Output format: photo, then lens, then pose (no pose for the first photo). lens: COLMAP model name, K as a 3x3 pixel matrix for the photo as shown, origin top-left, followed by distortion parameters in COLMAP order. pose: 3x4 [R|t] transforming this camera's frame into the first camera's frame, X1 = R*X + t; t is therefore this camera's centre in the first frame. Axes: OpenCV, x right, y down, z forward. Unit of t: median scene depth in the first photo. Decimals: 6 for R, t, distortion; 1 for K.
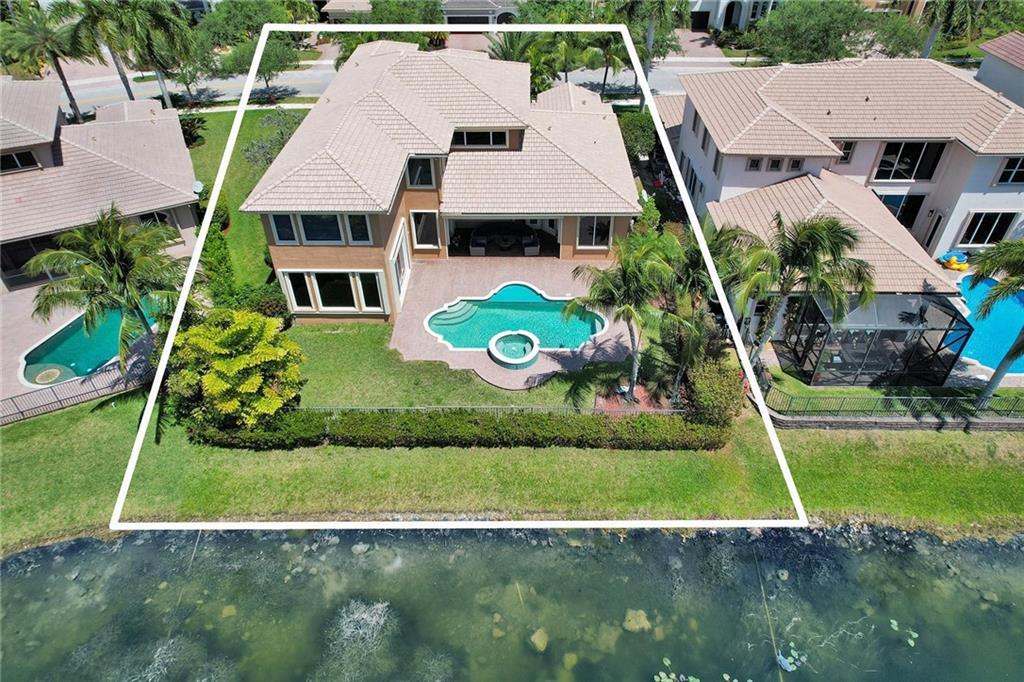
lens RADIAL K [[672.0, 0, 517.4], [0, 672.0, 334.8], [0, 0, 1]] dist [-0.054544, 0.047381]
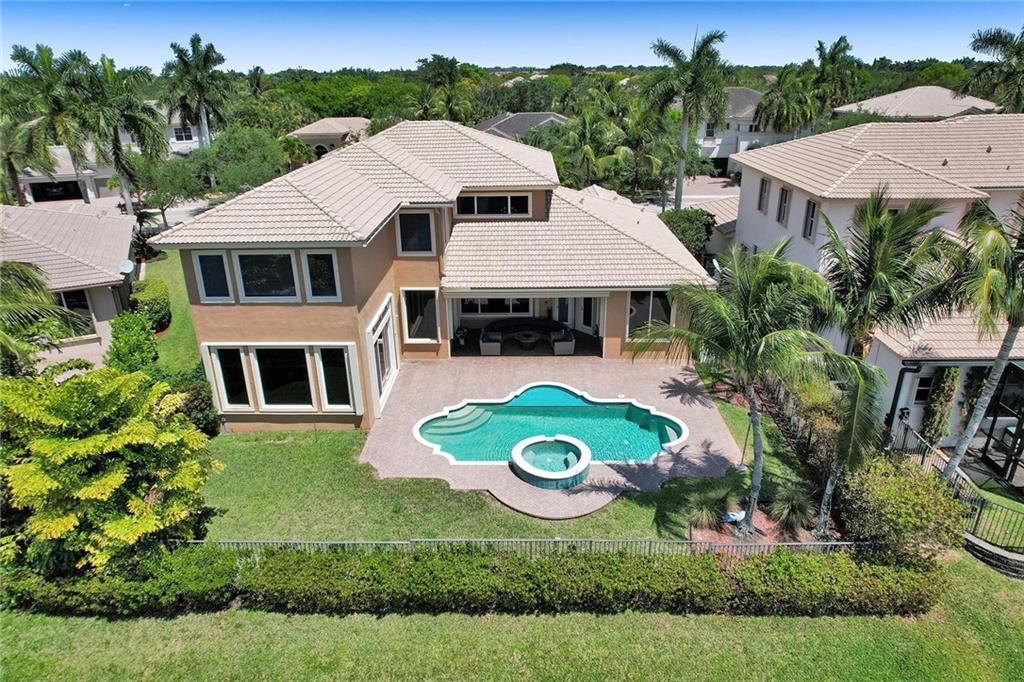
lens RADIAL K [[672.0, 0, 510.4], [0, 672.0, 346.5], [0, 0, 1]] dist [-0.054544, 0.047381]
pose [[0.999955, -0.005724, -0.007607, -0.039120], [0.003316, 0.958416, -0.285357, 0.102739], [0.008924, 0.285319, 0.958391, 0.359037]]
